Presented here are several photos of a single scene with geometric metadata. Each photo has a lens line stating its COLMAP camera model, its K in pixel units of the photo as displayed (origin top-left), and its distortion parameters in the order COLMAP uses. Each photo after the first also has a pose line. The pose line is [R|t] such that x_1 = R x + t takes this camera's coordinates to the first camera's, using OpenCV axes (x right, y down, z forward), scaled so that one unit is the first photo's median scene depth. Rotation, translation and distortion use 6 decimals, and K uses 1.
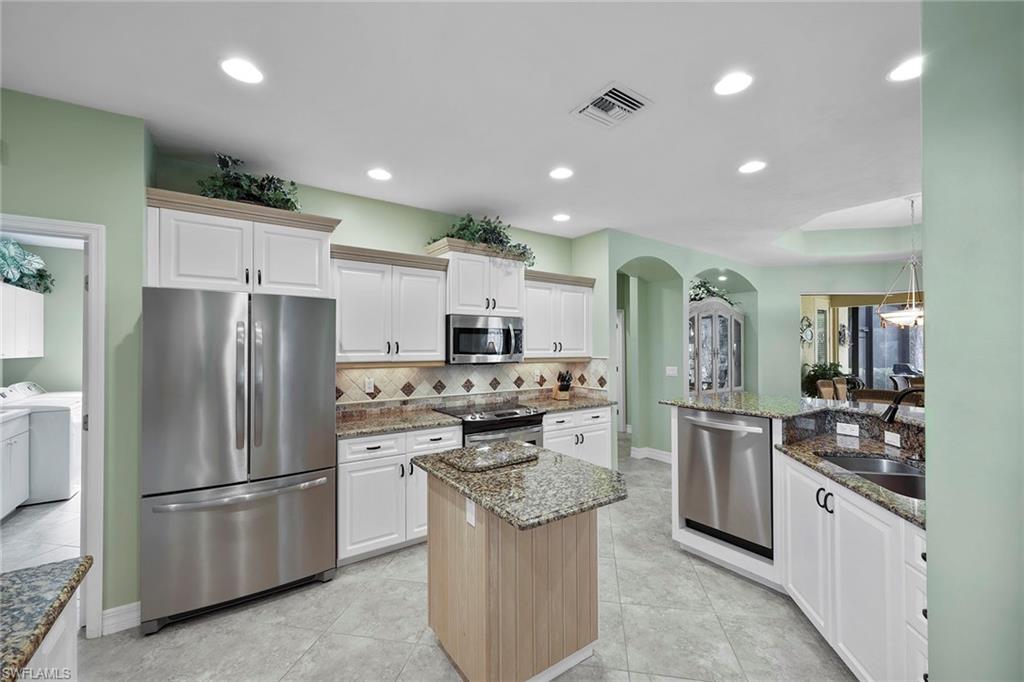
lens RADIAL K [[414.2, 0, 521.2], [0, 414.2, 349.0], [0, 0, 1]] dist [-0.000798, 0.000850]
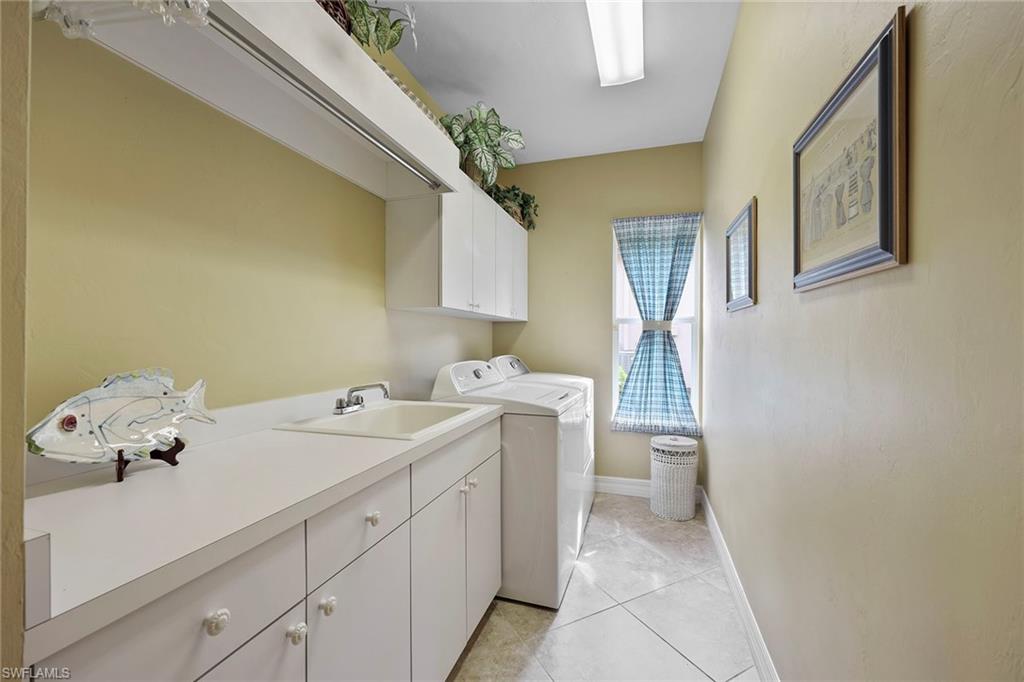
lens RADIAL K [[414.2, 0, 512.0], [0, 414.2, 342.3], [0, 0, 1]] dist [-0.000798, 0.000850]
pose [[0.611149, 0.005015, -0.791499, -0.617996], [-0.003591, 0.999987, 0.003564, 0.052323], [0.791507, 0.000664, 0.611160, 0.555076]]
